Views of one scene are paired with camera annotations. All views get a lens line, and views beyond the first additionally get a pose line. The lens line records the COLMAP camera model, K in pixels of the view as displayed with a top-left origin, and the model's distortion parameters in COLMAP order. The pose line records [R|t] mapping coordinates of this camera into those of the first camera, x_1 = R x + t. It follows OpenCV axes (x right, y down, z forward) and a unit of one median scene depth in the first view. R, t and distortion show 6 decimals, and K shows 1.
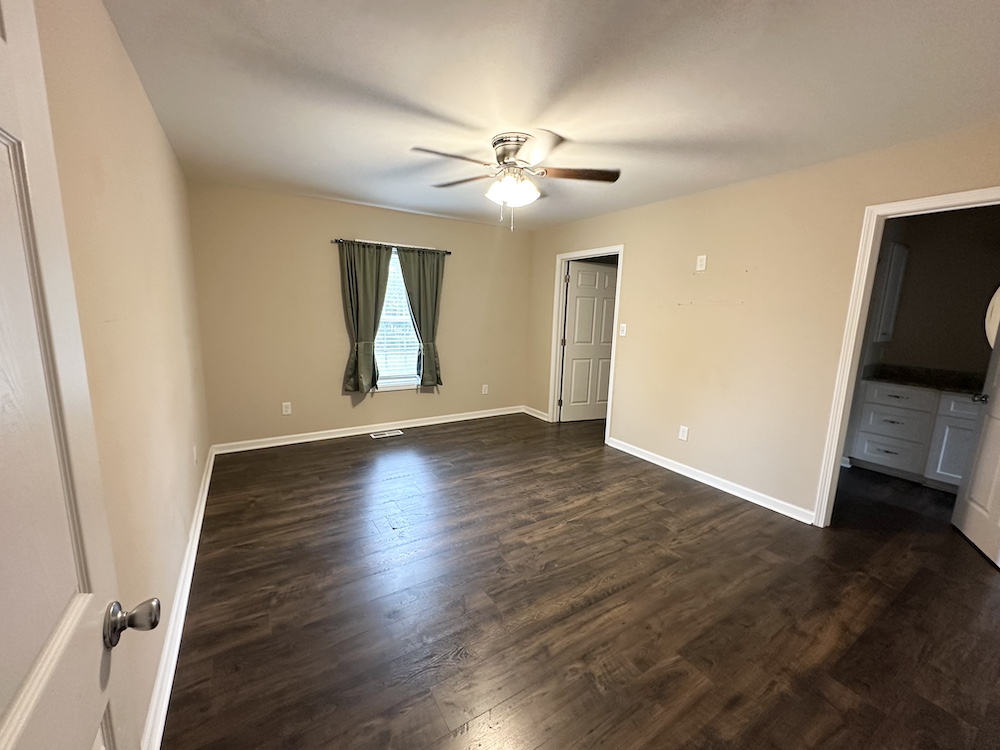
lens RADIAL K [[398.6, 0, 501.3], [0, 398.6, 373.9], [0, 0, 1]] dist [-0.006675, 0.000687]
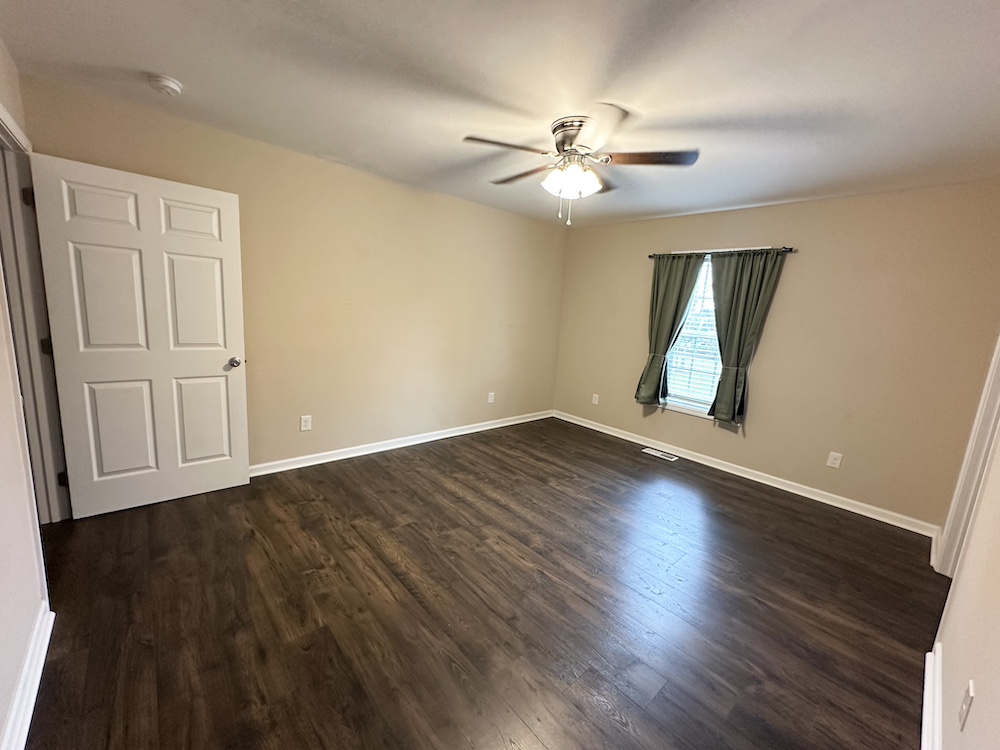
lens RADIAL K [[398.6, 0, 501.9], [0, 398.6, 380.3], [0, 0, 1]] dist [-0.006675, 0.000687]
pose [[0.171183, 0.162656, -0.971720, 0.822561], [-0.220385, 0.967608, 0.123144, -0.079875], [0.960274, 0.193073, 0.201485, 0.643401]]
